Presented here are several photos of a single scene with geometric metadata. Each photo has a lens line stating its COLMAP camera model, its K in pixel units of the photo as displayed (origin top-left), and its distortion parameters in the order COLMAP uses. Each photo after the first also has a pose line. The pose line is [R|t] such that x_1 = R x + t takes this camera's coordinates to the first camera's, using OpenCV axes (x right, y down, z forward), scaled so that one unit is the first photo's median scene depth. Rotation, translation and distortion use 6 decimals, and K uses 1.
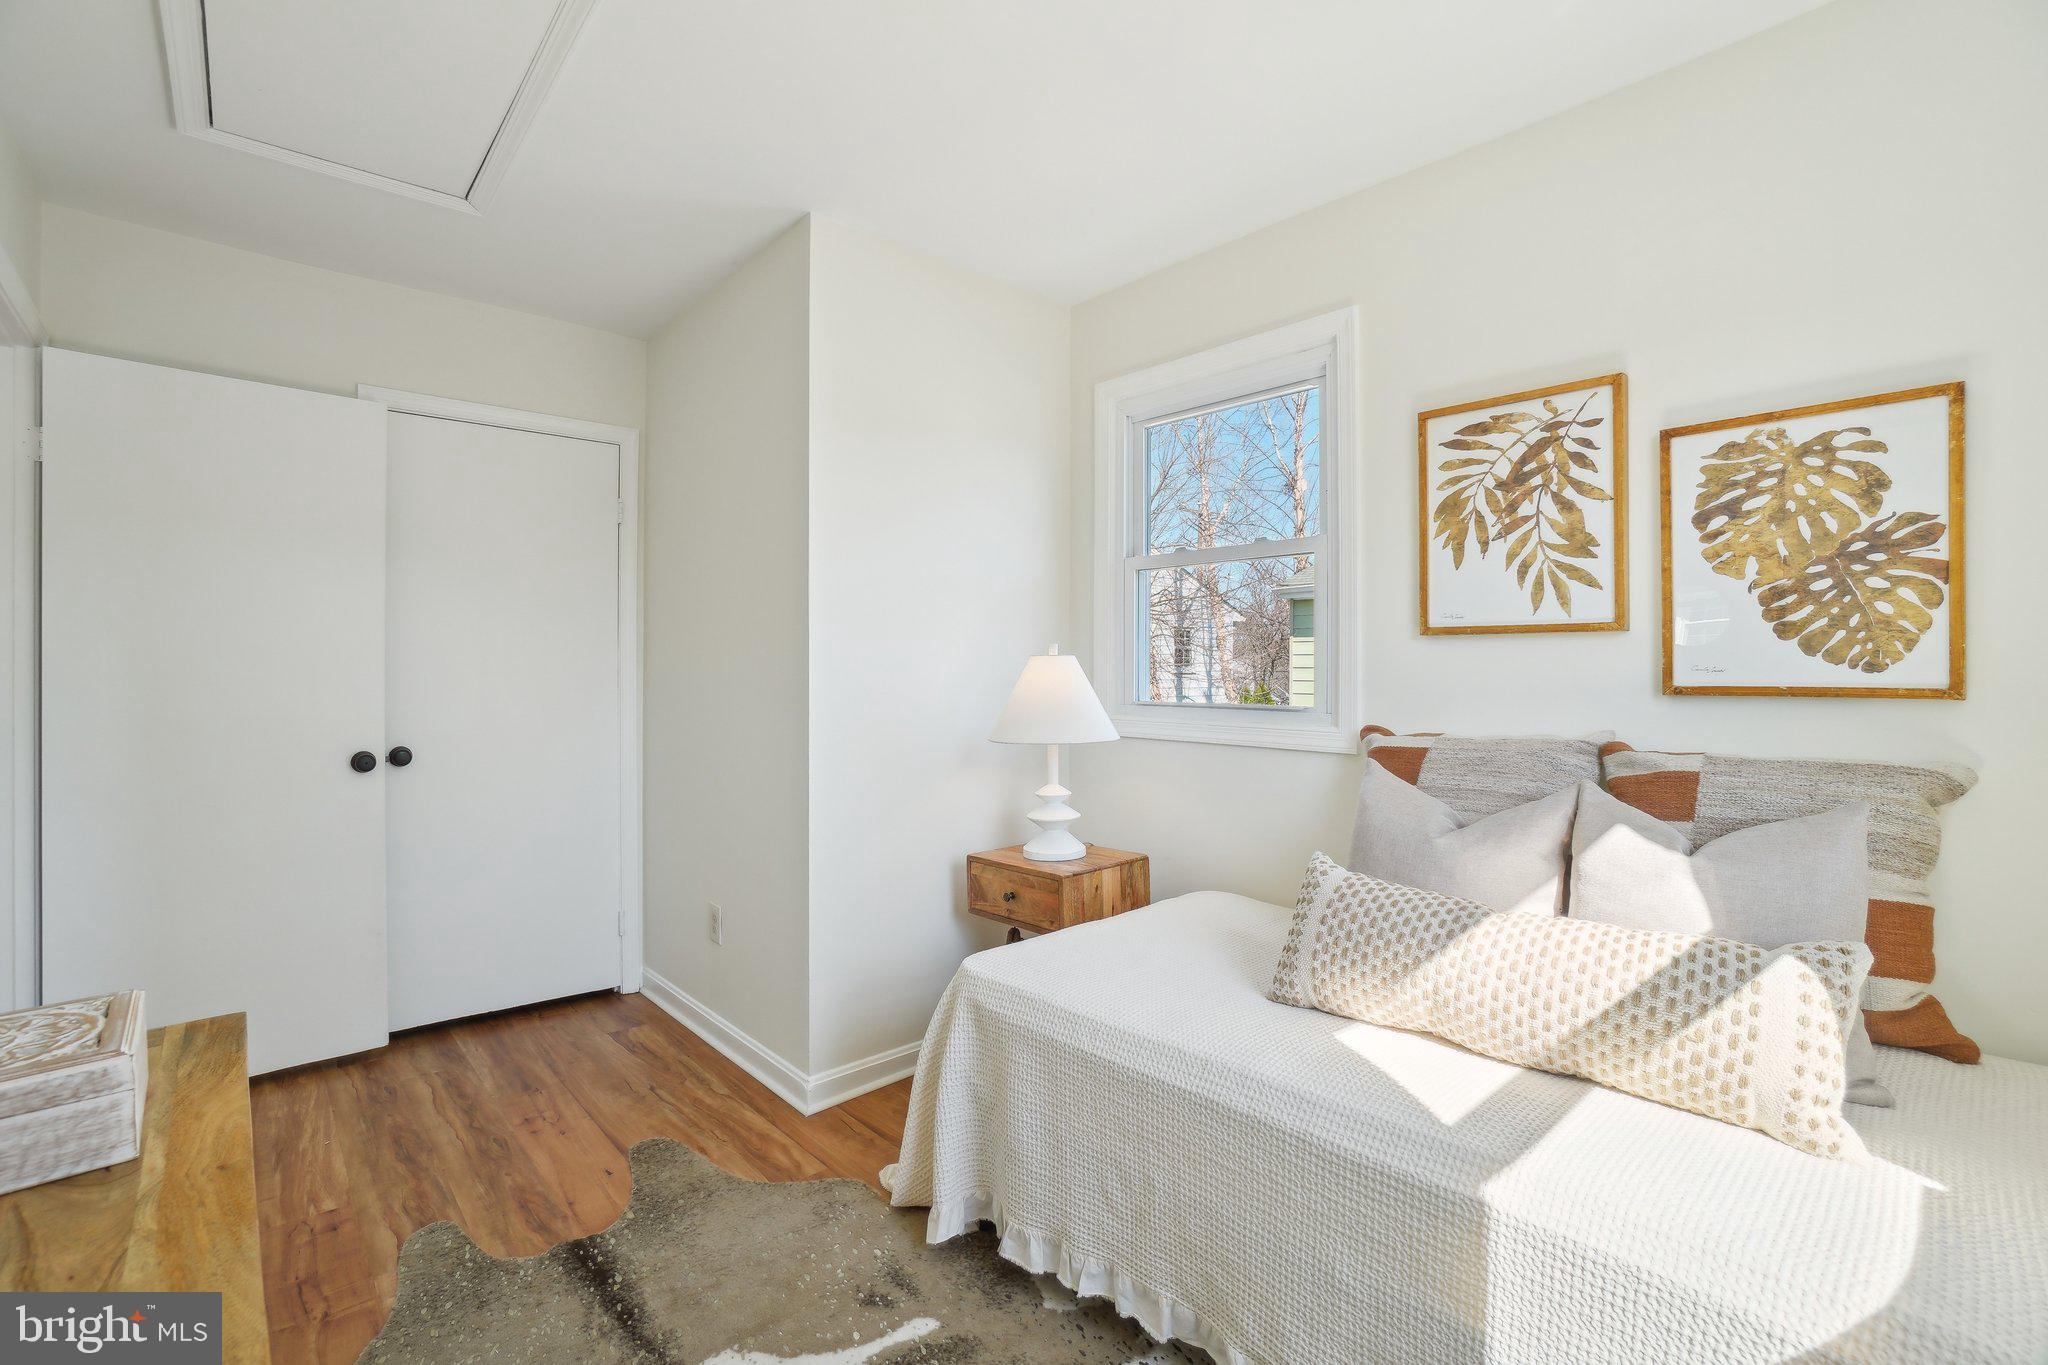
lens RADIAL K [[901.8, 0, 1023.6], [0, 901.8, 674.3], [0, 0, 1]] dist [-0.003570, -0.000989]
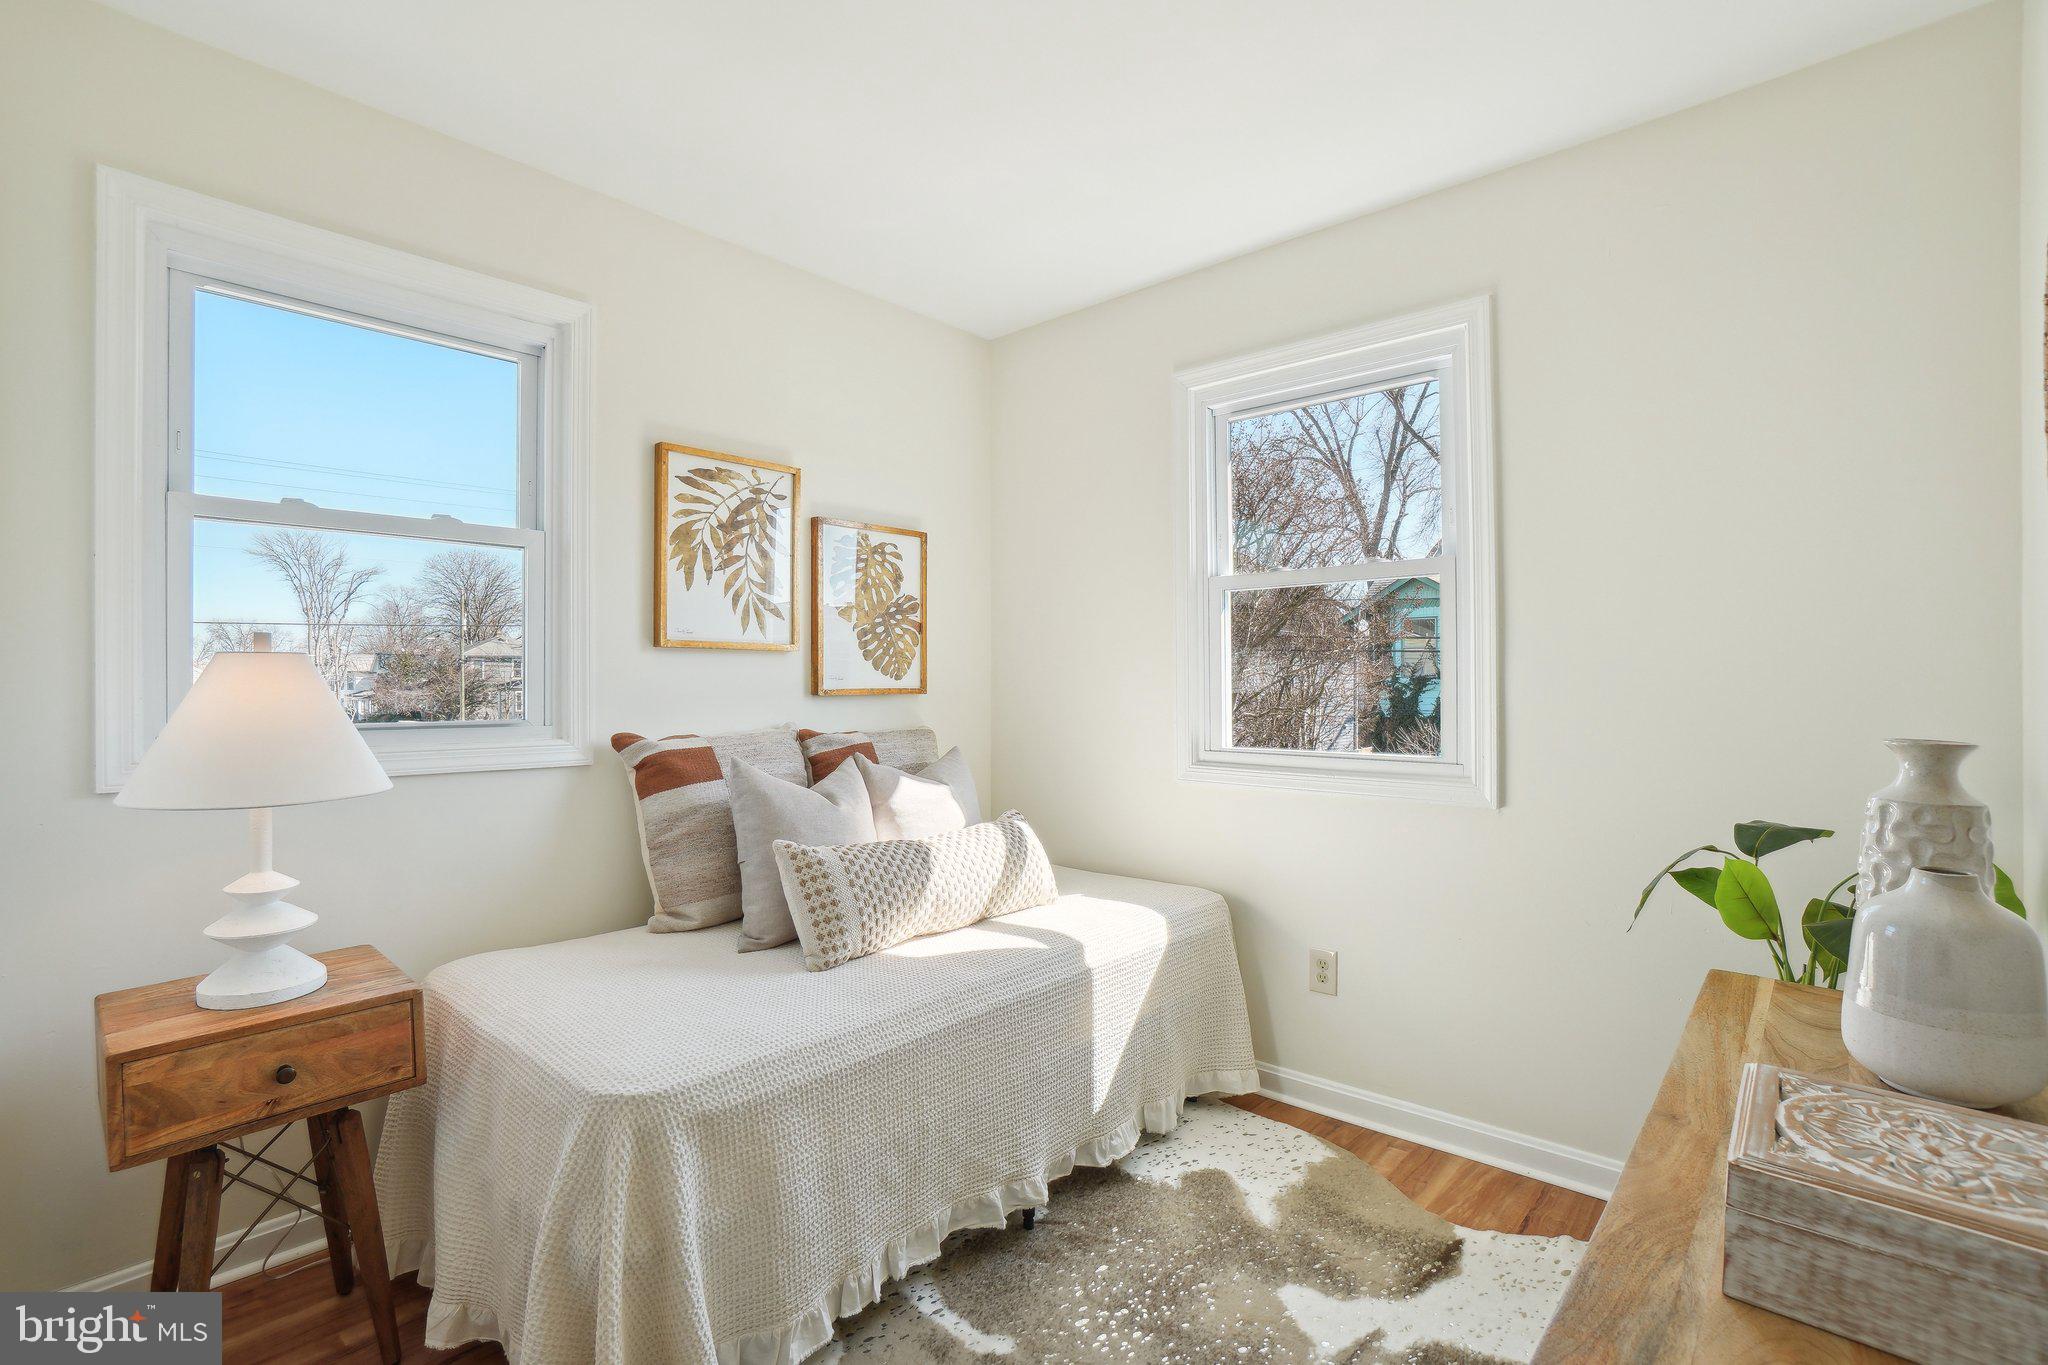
lens RADIAL K [[901.8, 0, 1023.6], [0, 901.8, 678.6], [0, 0, 1]] dist [-0.003570, -0.000989]
pose [[-0.039173, 0.005511, 0.999217, -0.728276], [0.008995, 0.999946, -0.005162, 0.005234], [-0.999192, 0.008786, -0.039220, 0.671410]]
